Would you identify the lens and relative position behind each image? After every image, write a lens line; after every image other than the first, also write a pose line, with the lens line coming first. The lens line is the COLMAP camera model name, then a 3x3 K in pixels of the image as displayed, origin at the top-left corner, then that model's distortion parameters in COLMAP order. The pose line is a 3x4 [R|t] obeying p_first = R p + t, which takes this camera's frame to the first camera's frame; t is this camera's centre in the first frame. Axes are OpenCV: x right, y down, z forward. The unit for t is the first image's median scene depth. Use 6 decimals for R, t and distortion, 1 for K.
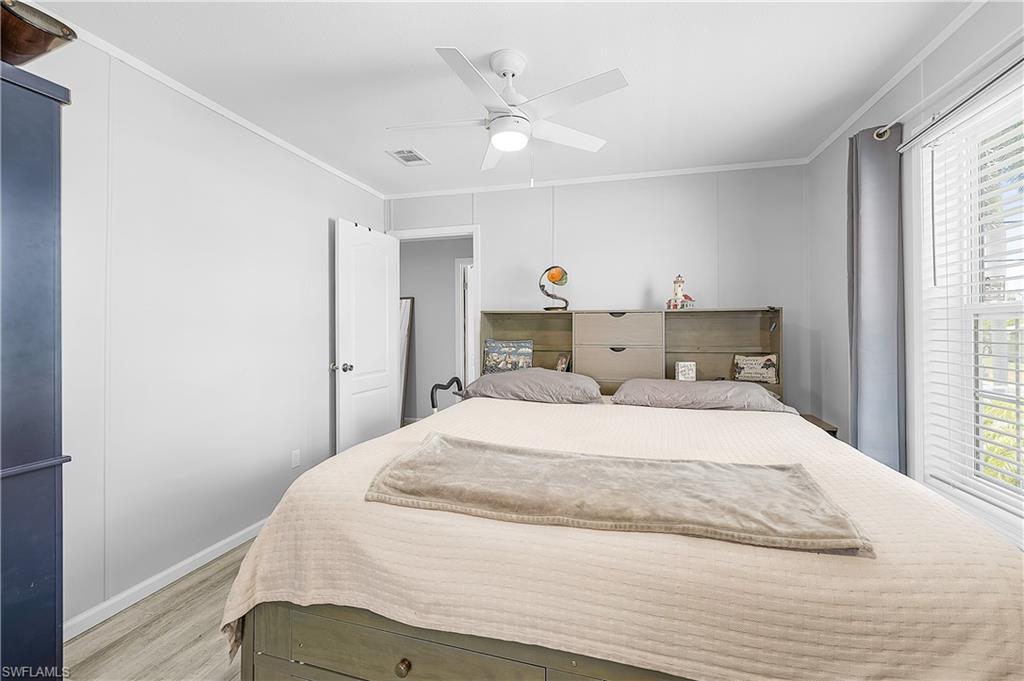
lens RADIAL K [[438.1, 0, 511.3], [0, 438.1, 325.4], [0, 0, 1]] dist [0.001707, -0.000049]
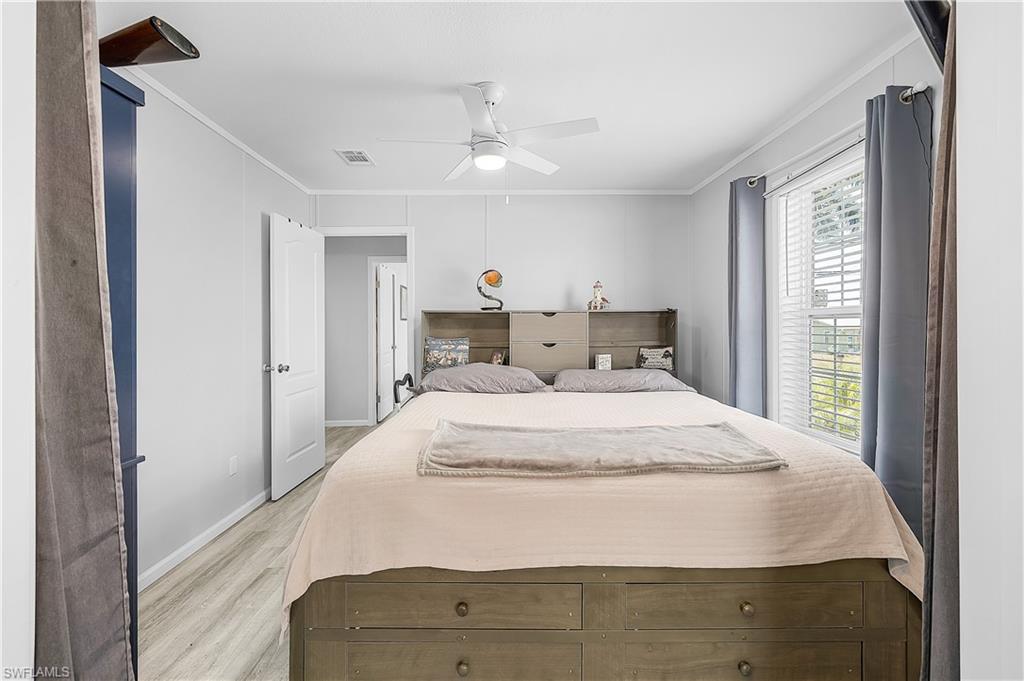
lens RADIAL K [[440.4, 0, 507.8], [0, 440.4, 327.6], [0, 0, 1]] dist [0.002877, 0.000258]
pose [[0.962147, -0.005314, 0.272481, -0.183209], [0.002739, 0.999948, 0.009828, -0.001908], [-0.272519, -0.008710, 0.962111, -0.078440]]
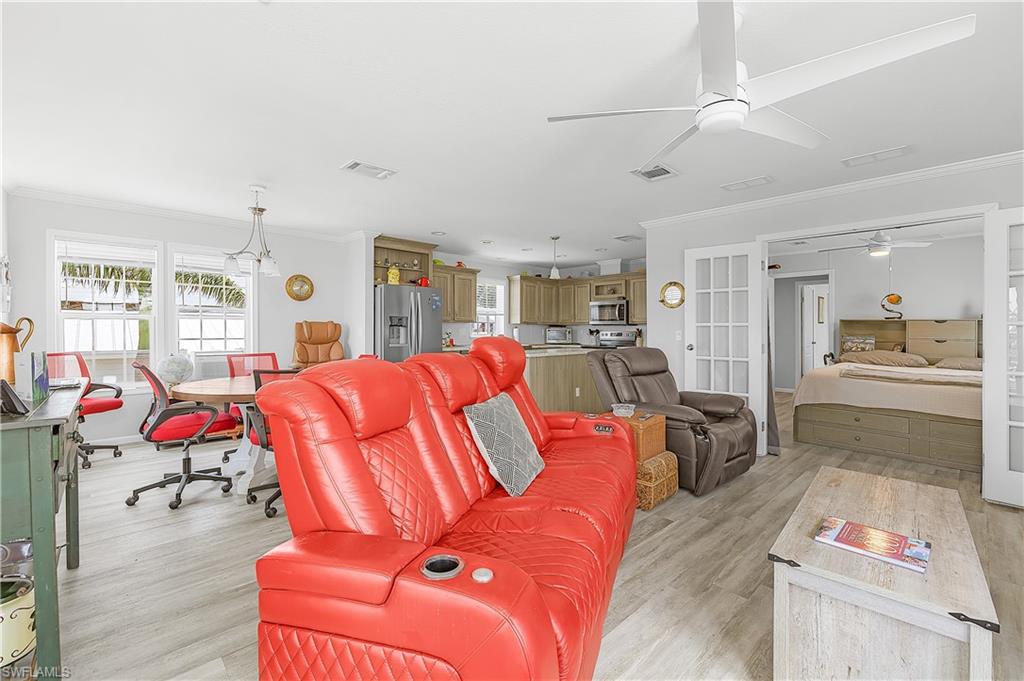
lens RADIAL K [[438.1, 0, 511.3], [0, 438.1, 325.4], [0, 0, 1]] dist [0.001707, -0.000049]
pose [[0.851024, 0.002269, -0.525122, -0.320142], [-0.000865, 0.999995, 0.002918, -0.013500], [0.525126, -0.002029, 0.851022, -1.504680]]
